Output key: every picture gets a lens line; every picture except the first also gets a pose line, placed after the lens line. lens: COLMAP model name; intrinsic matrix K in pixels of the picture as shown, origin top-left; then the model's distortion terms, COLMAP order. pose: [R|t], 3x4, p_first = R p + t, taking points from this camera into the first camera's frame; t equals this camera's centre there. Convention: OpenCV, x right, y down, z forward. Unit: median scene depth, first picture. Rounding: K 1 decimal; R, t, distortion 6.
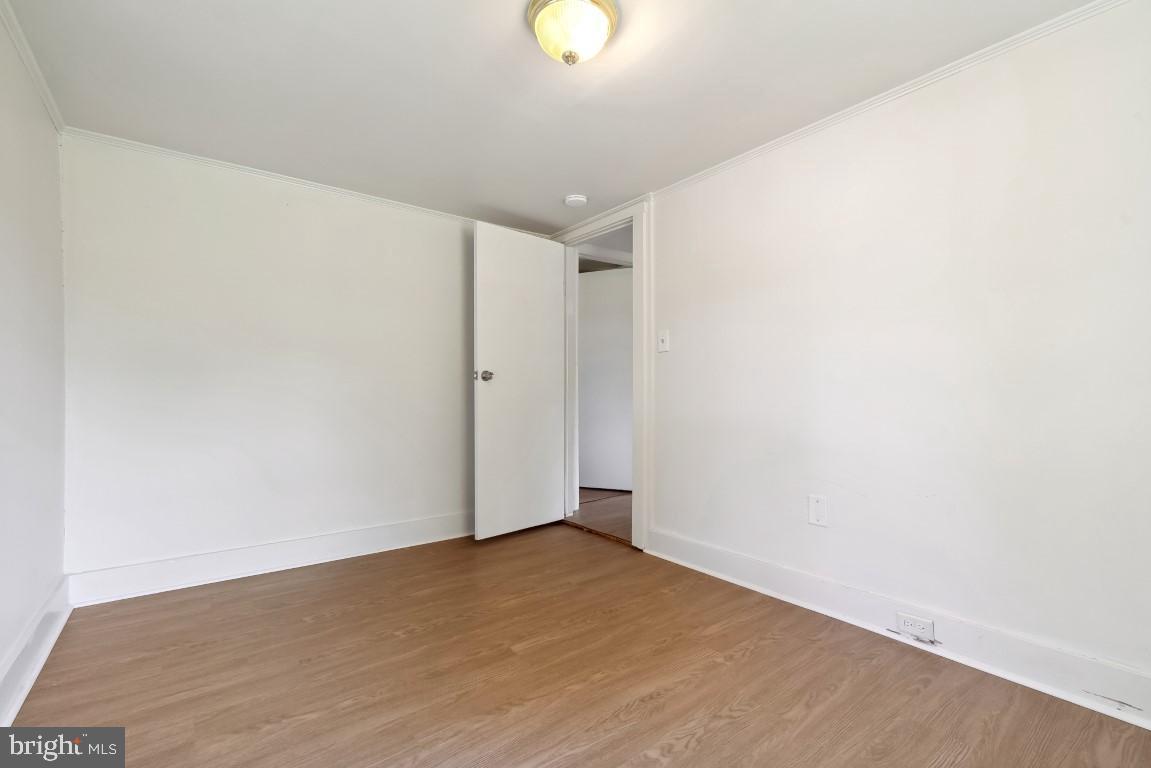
lens RADIAL K [[498.8, 0, 576.1], [0, 498.8, 395.7], [0, 0, 1]] dist [-0.001108, -0.000948]
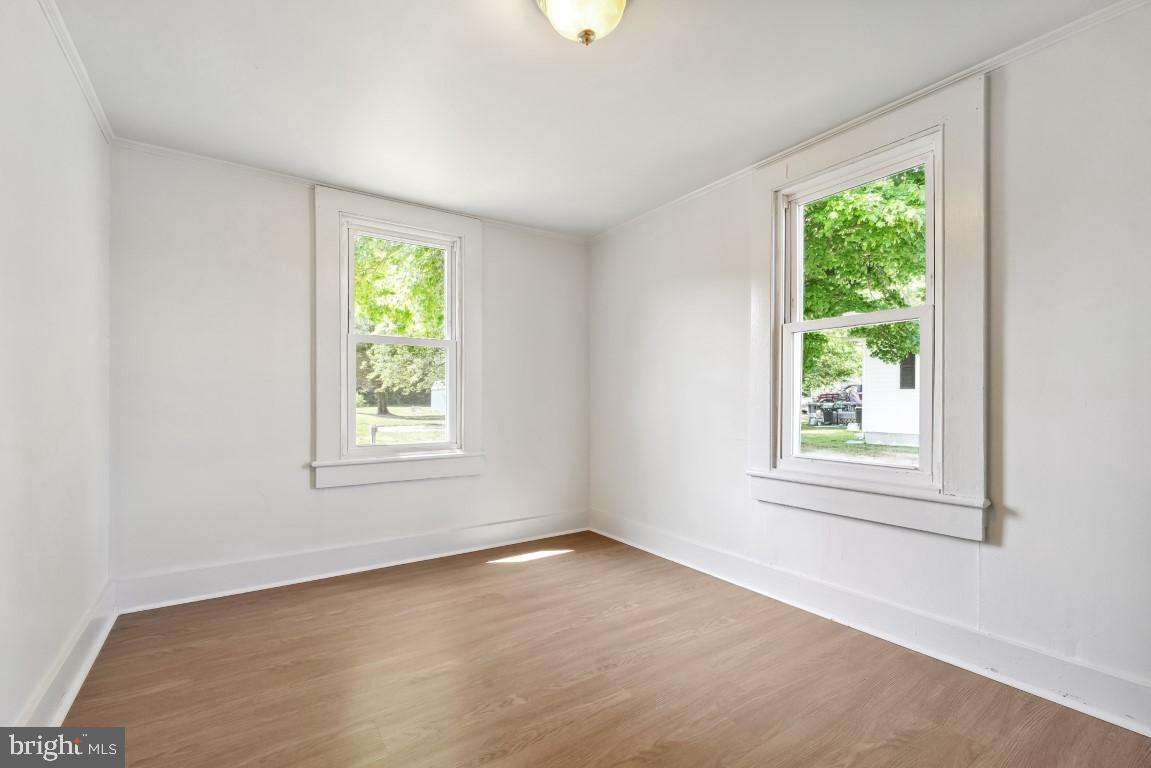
lens RADIAL K [[498.8, 0, 576.1], [0, 498.8, 395.7], [0, 0, 1]] dist [-0.001108, -0.000948]
pose [[-0.997823, 0.001469, 0.065938, -0.057190], [0.001238, 0.999993, -0.003534, -0.012718], [-0.065943, -0.003445, -0.997817, 2.066423]]
